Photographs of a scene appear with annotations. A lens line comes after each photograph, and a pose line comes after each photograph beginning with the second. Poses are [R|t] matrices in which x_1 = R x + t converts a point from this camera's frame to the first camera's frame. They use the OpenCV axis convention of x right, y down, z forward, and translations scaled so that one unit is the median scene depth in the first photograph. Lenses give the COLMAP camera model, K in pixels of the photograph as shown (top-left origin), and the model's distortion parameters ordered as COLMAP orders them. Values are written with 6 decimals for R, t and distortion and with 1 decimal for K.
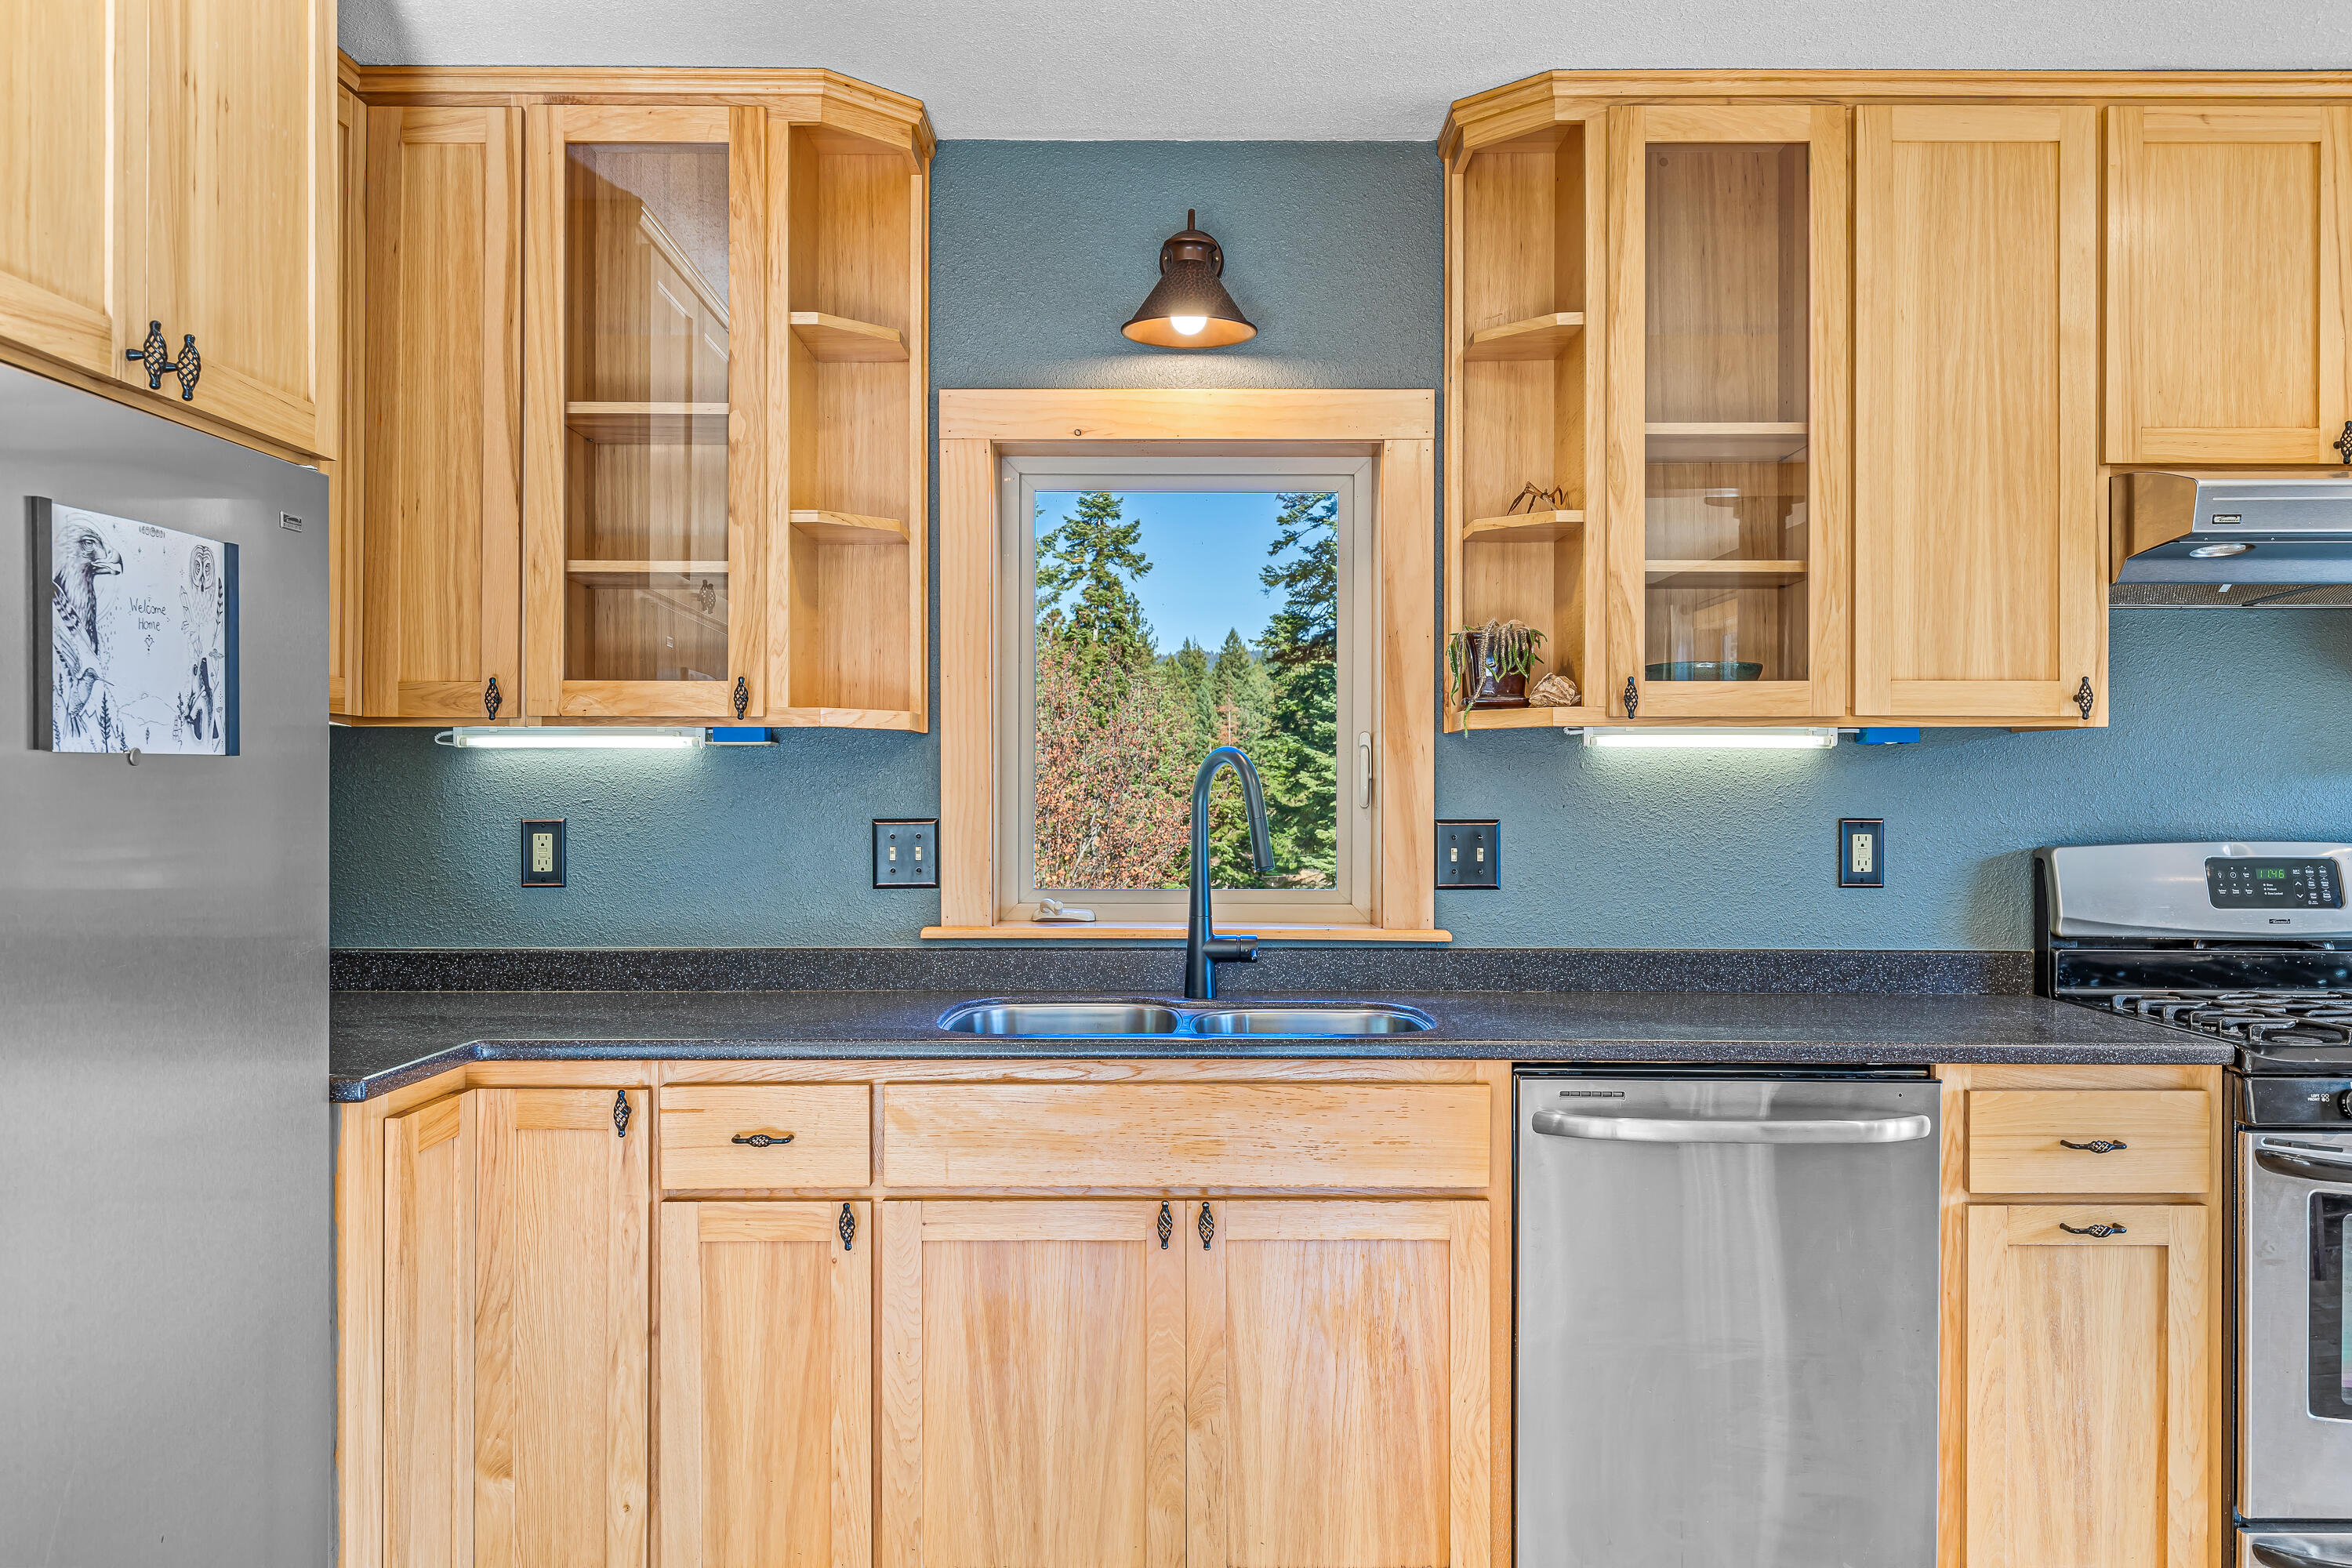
lens RADIAL K [[1860.1, 0, 1176.5], [0, 1860.1, 787.5], [0, 0, 1]] dist [-0.012252, 0.002600]
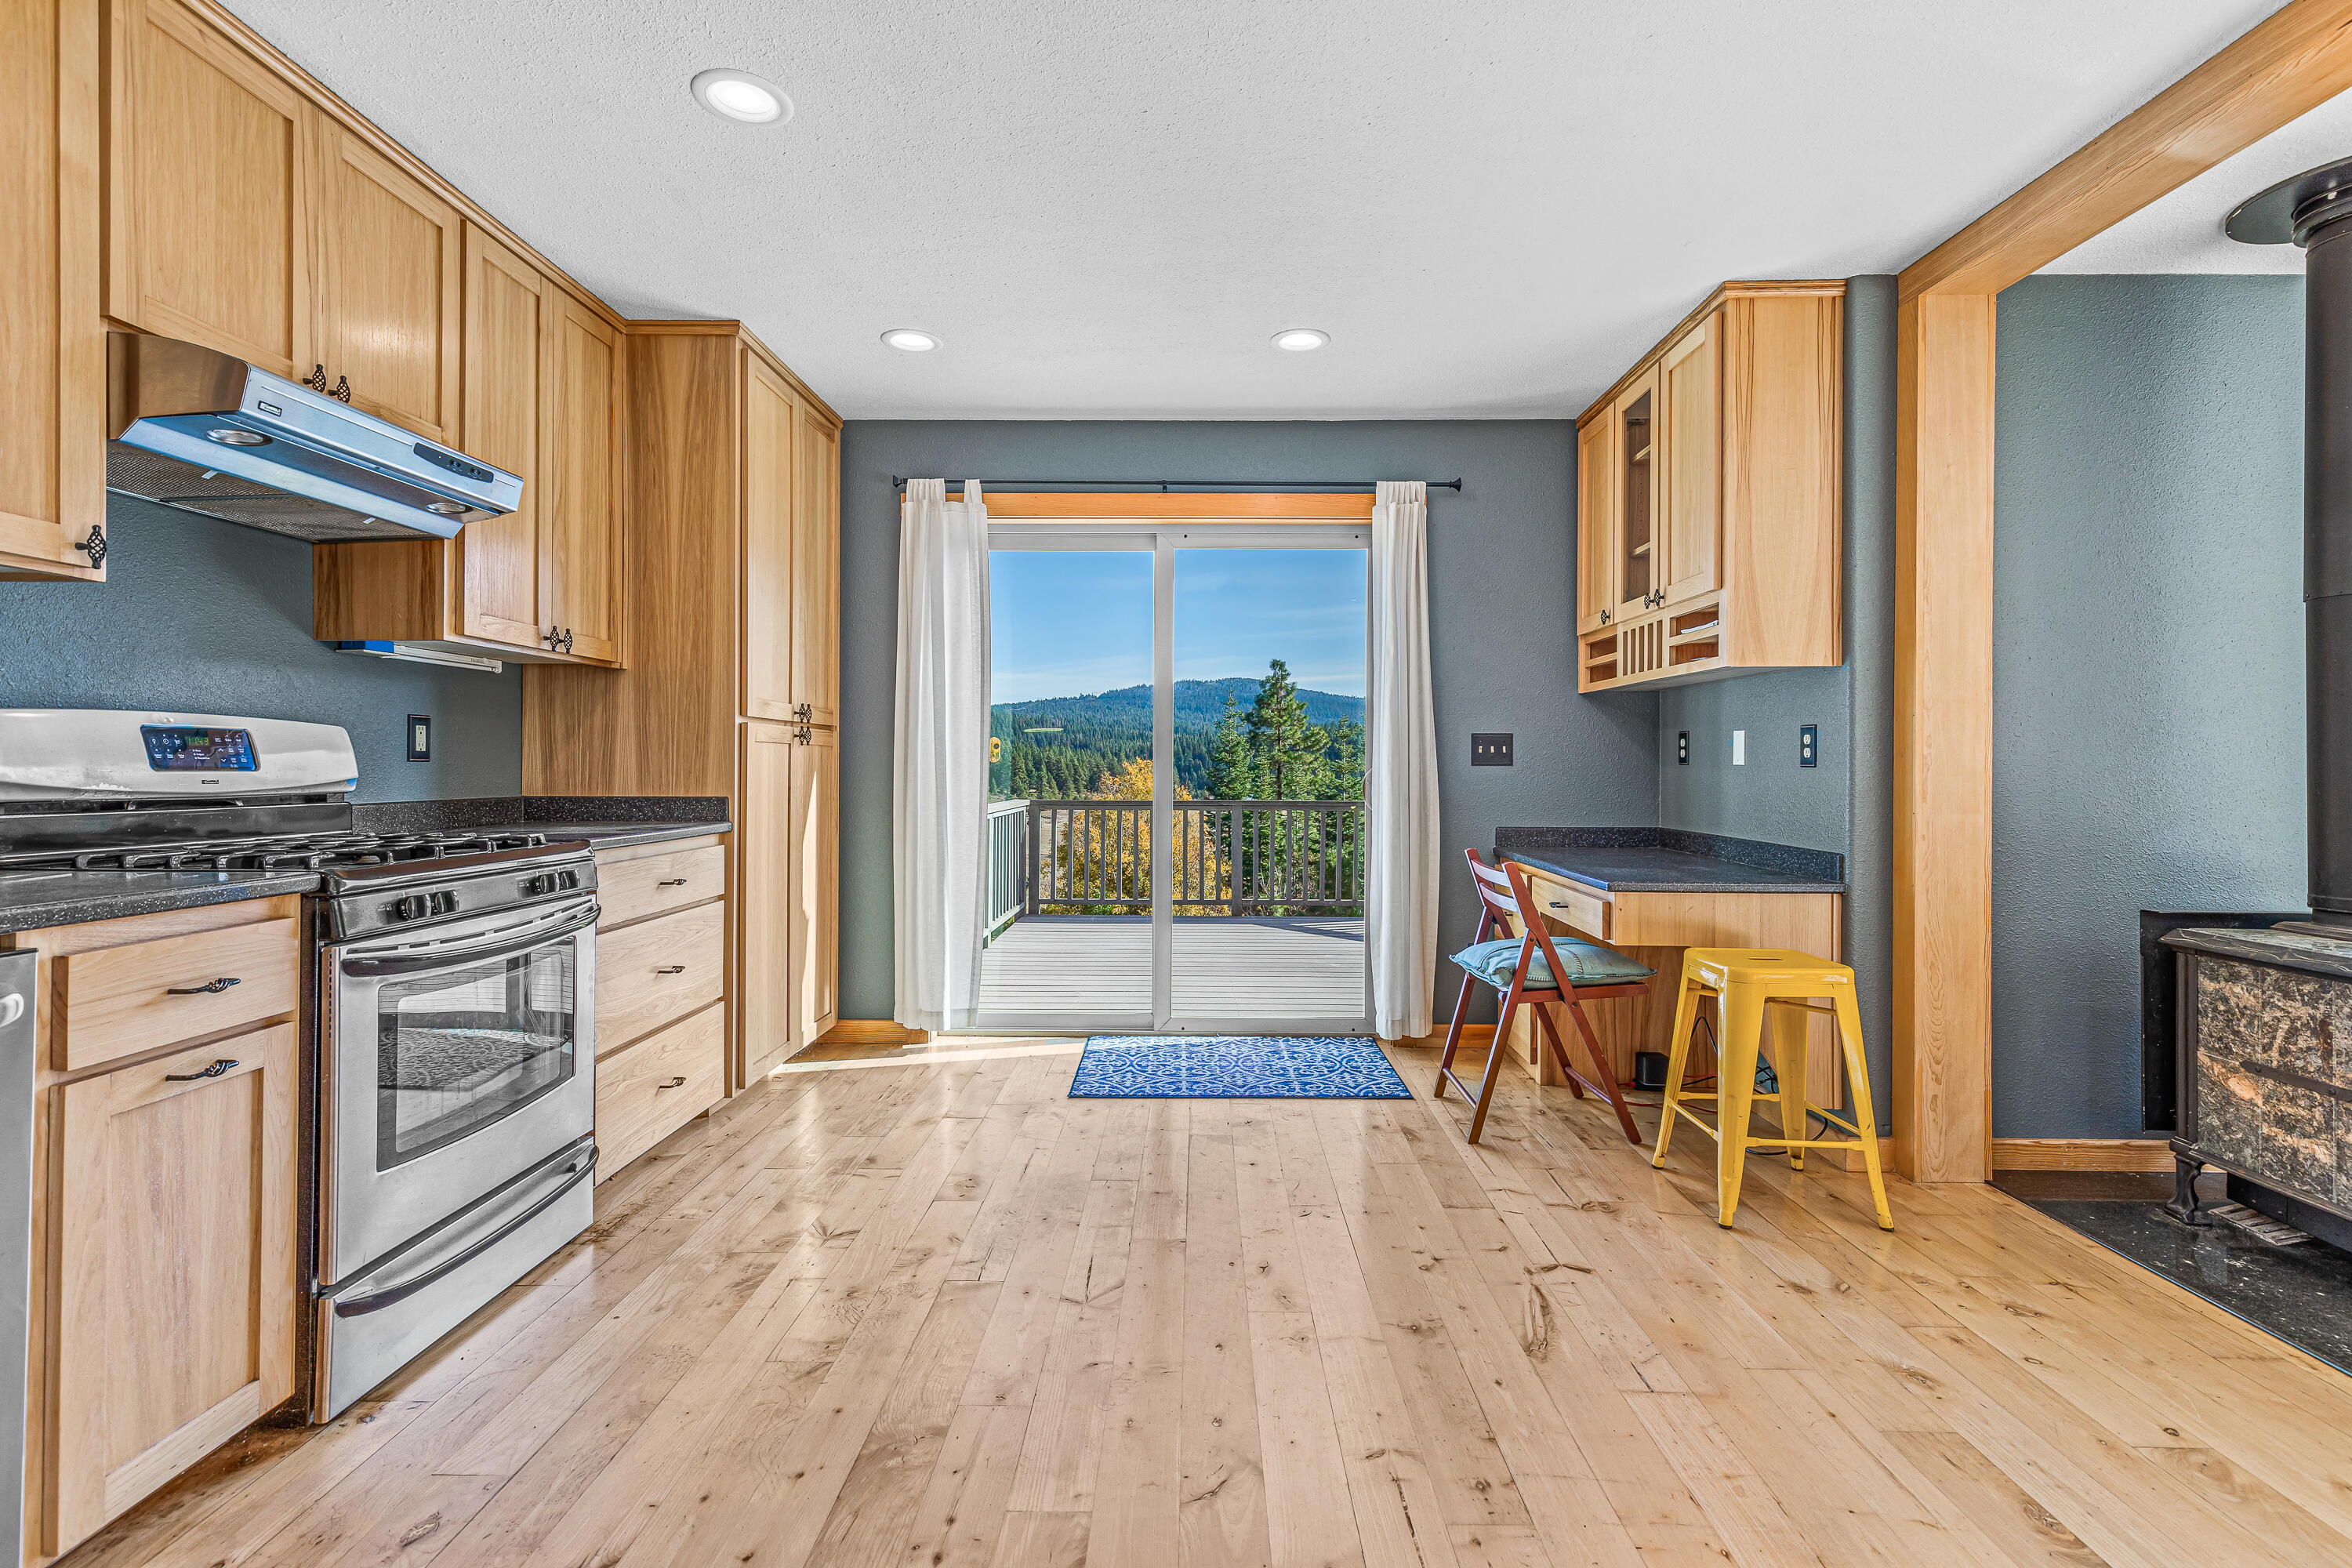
lens RADIAL K [[1070.3, 0, 1175.4], [0, 1070.3, 770.6], [0, 0, 1]] dist [0.008179, -0.001438]
pose [[-0.001595, -0.004059, 0.999990, -0.078164], [-0.001125, 0.999991, 0.004057, 0.066074], [-0.999998, -0.001118, -0.001599, 0.430294]]
